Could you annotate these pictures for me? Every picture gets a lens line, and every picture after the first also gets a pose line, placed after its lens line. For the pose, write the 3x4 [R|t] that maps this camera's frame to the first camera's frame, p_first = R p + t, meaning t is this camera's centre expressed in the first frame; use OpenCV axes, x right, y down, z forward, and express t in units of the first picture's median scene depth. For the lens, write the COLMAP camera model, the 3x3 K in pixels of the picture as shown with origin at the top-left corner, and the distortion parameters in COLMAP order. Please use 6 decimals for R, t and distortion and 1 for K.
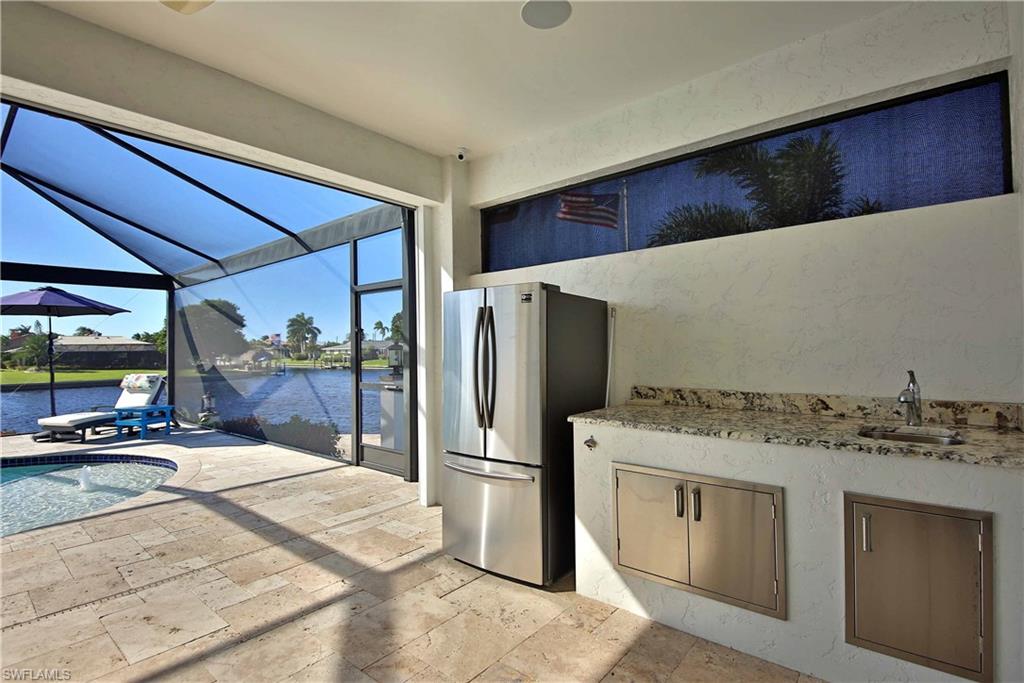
lens RADIAL K [[486.4, 0, 512.0], [0, 486.4, 341.5], [0, 0, 1]] dist [-0.000012, -0.000219]
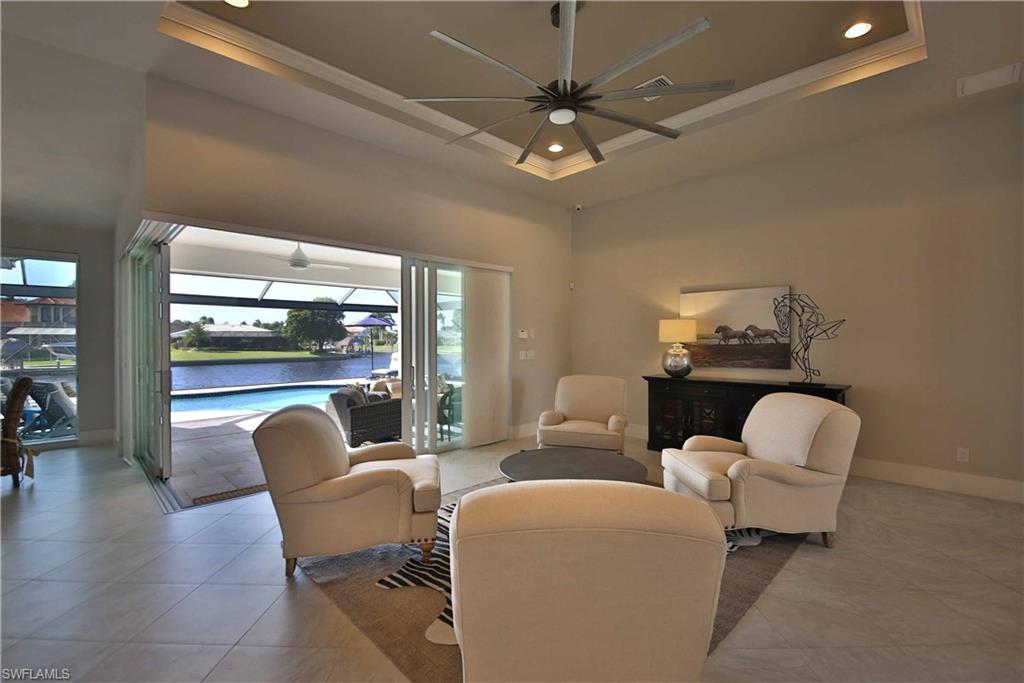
lens RADIAL K [[442.4, 0, 512.0], [0, 442.4, 341.5], [0, 0, 1]] dist [-0.010495, -0.000601]
pose [[0.995867, 0.013046, -0.089885, -0.102055], [-0.010806, 0.999620, 0.025357, -0.041730], [0.090181, -0.024281, 0.995629, -0.979363]]
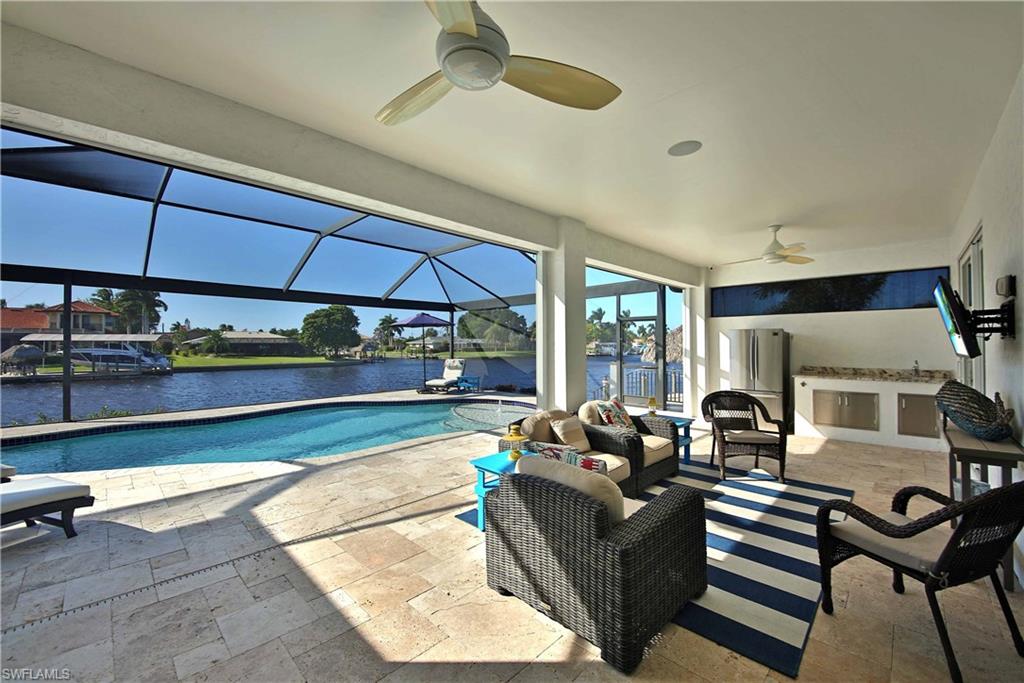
lens RADIAL K [[400.3, 0, 512.0], [0, 400.3, 341.5], [0, 0, 1]] dist [-0.011850, -0.000038]
pose [[0.997201, 0.010536, -0.074018, -0.463217], [-0.009827, 0.999902, 0.009938, -0.017717], [0.074116, -0.009183, 0.997207, -0.504897]]
